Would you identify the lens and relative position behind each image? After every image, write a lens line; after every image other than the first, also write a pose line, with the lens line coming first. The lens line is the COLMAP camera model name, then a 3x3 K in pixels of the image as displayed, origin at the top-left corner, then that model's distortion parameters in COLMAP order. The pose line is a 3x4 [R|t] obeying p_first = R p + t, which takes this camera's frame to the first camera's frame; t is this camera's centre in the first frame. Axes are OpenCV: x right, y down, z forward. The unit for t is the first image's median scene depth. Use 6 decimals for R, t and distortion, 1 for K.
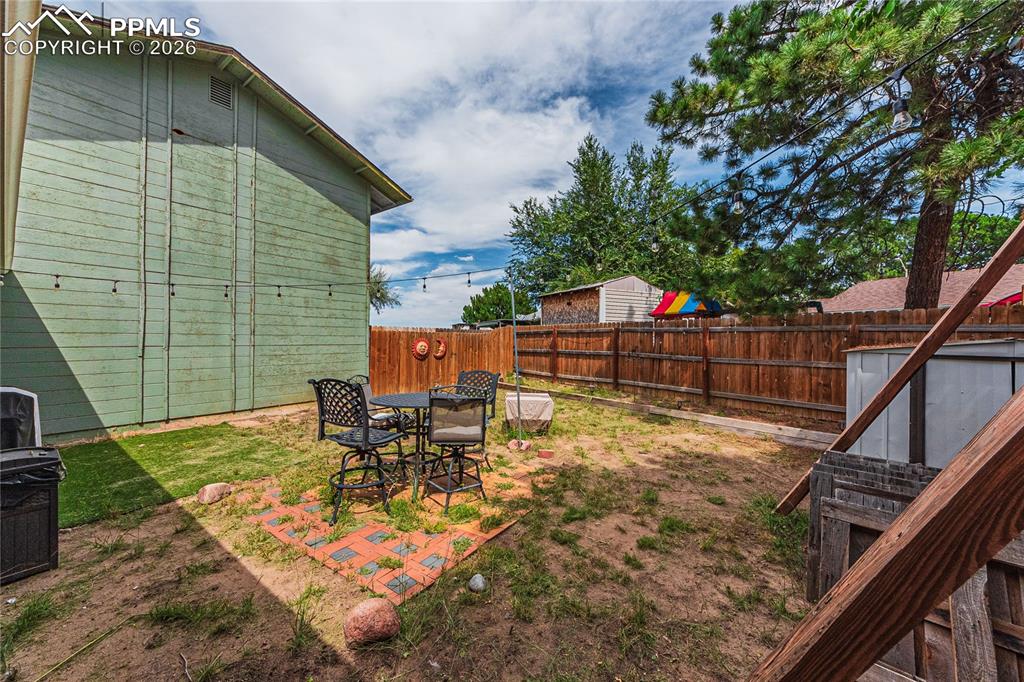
lens RADIAL K [[364.8, 0, 509.9], [0, 364.8, 337.7], [0, 0, 1]] dist [-0.004440, 0.000781]
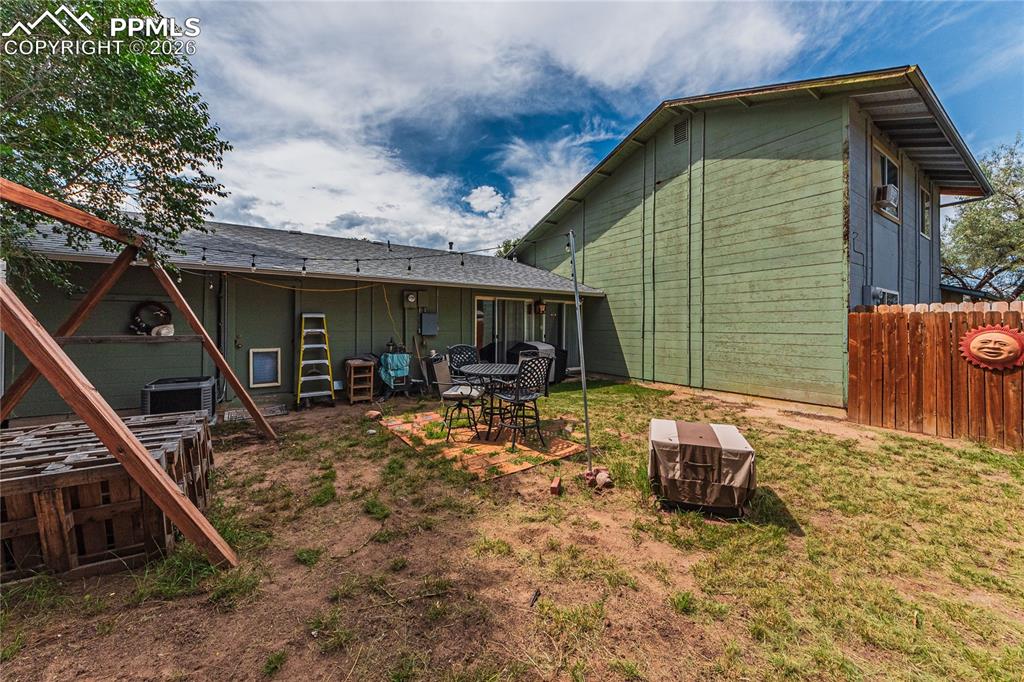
lens RADIAL K [[372.9, 0, 523.7], [0, 372.9, 326.0], [0, 0, 1]] dist [-0.001432, -0.001345]
pose [[-0.315107, -0.003998, -0.949048, 0.628493], [-0.000534, 0.999992, -0.004036, 0.008188], [0.949056, -0.000765, -0.315107, 0.911588]]
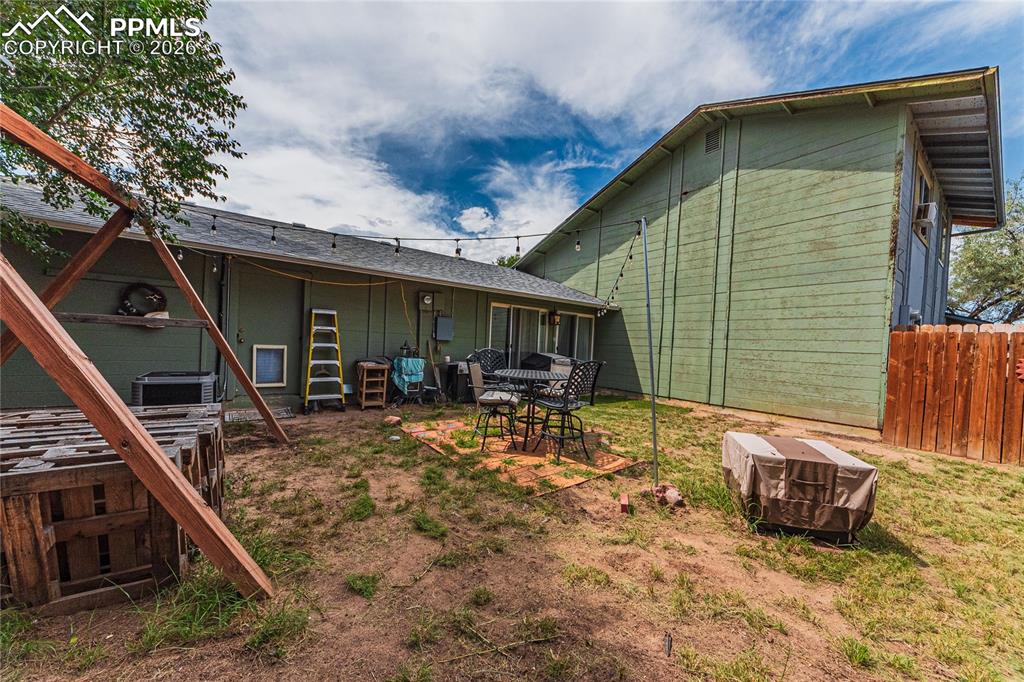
lens RADIAL K [[364.8, 0, 520.6], [0, 364.8, 354.5], [0, 0, 1]] dist [-0.004440, 0.000781]
pose [[-0.277723, 0.008102, -0.960627, 0.580926], [-0.040612, 0.998971, 0.020167, 0.045862], [0.959802, 0.044614, -0.277109, 0.771754]]
